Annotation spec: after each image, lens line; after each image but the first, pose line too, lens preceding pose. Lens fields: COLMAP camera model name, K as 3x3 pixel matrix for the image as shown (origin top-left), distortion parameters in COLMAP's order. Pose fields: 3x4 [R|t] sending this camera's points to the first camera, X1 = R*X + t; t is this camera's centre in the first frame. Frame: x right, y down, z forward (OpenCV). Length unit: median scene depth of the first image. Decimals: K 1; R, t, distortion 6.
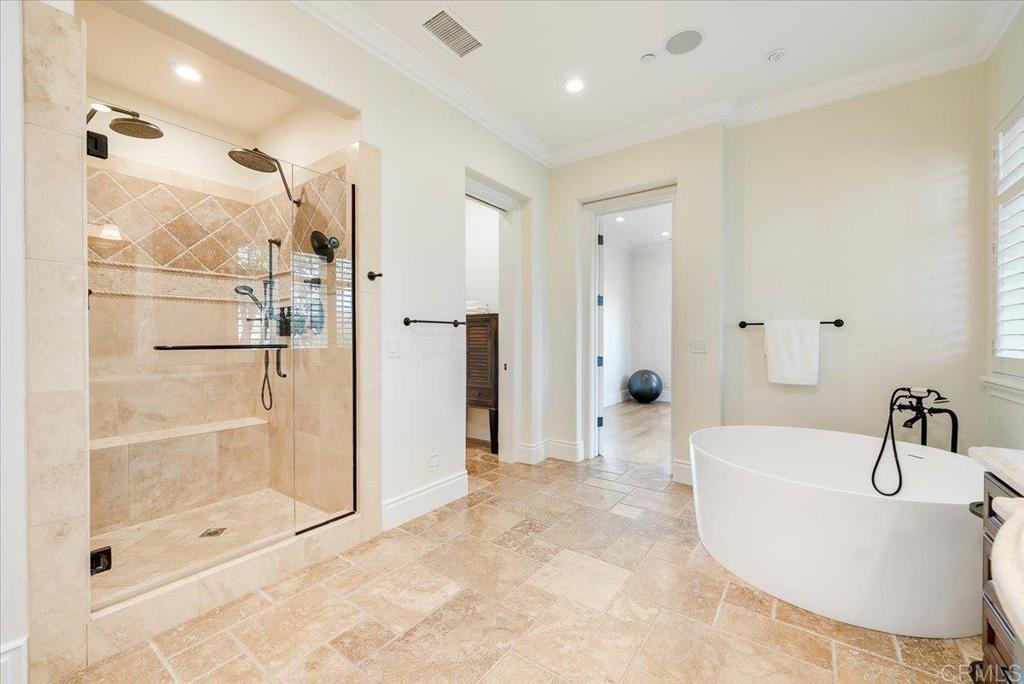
lens RADIAL K [[408.3, 0, 511.8], [0, 408.3, 343.7], [0, 0, 1]] dist [0.000283, -0.000054]
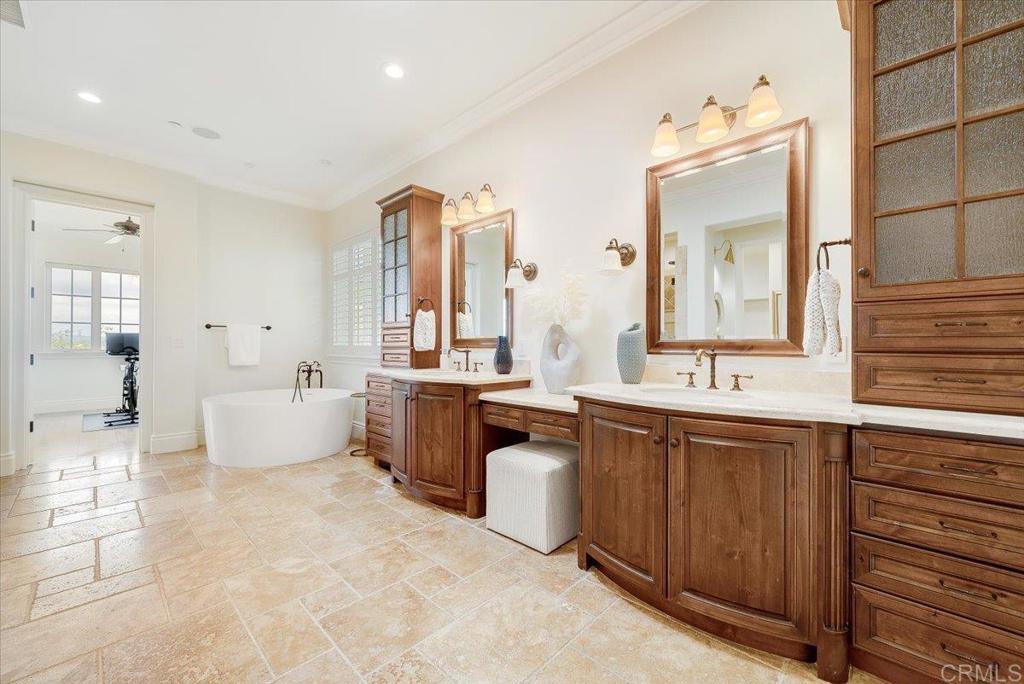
lens RADIAL K [[408.3, 0, 511.0], [0, 408.3, 342.0], [0, 0, 1]] dist [0.000283, -0.000054]
pose [[0.137273, 0.002573, 0.990530, -0.892100], [0.003179, 0.999990, -0.003038, 0.021545], [-0.990528, 0.003566, 0.137264, -0.287693]]
